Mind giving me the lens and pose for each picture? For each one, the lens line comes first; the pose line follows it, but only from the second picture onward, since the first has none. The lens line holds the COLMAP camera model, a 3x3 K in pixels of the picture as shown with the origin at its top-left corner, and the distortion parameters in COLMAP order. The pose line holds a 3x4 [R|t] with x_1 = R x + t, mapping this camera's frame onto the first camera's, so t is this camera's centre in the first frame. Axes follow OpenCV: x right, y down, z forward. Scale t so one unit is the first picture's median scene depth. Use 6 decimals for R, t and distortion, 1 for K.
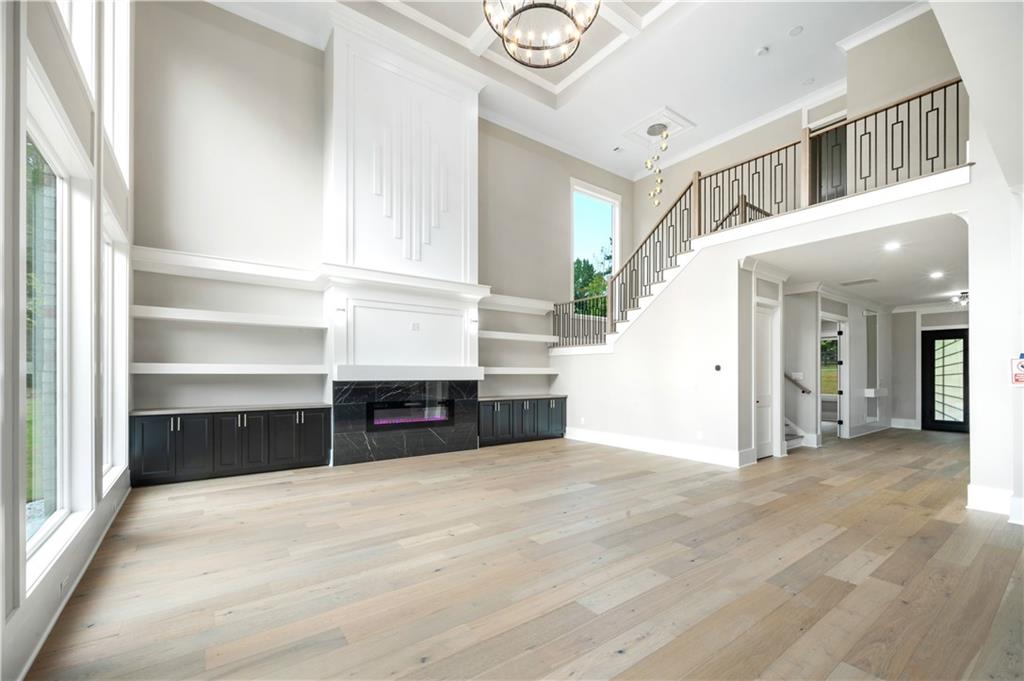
lens RADIAL K [[439.7, 0, 503.4], [0, 439.7, 371.8], [0, 0, 1]] dist [-0.000909, -0.000777]
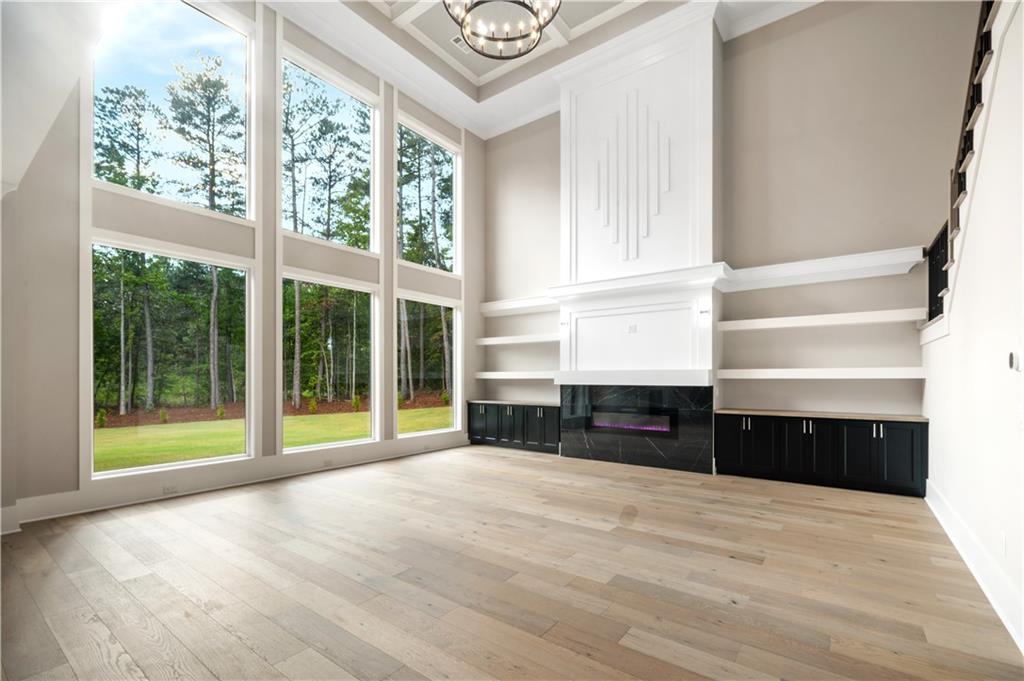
lens RADIAL K [[439.7, 0, 500.8], [0, 439.7, 380.5], [0, 0, 1]] dist [-0.000909, -0.000777]
pose [[0.283906, 0.003713, -0.958845, 0.626739], [0.006043, 0.999966, 0.005662, 0.001701], [0.958833, -0.007401, 0.283874, 0.449633]]
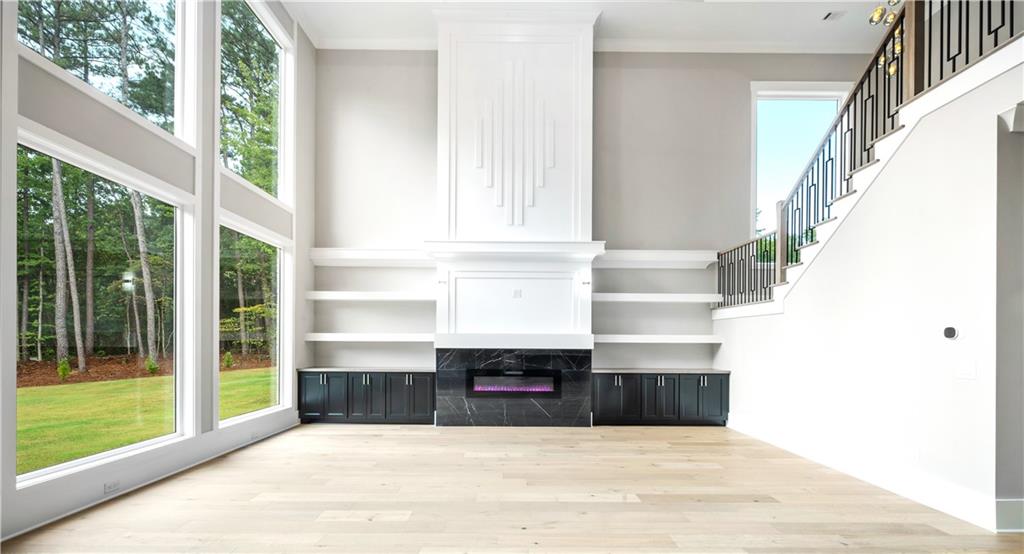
lens RADIAL K [[407.5, 0, 508.4], [0, 407.5, 340.7], [0, 0, 1]] dist [0.001433, 0.000118]
pose [[0.804721, 0.001706, -0.593651, 0.317446], [-0.001494, 0.999999, 0.000848, 0.001191], [0.593651, 0.000204, 0.804722, 0.257795]]
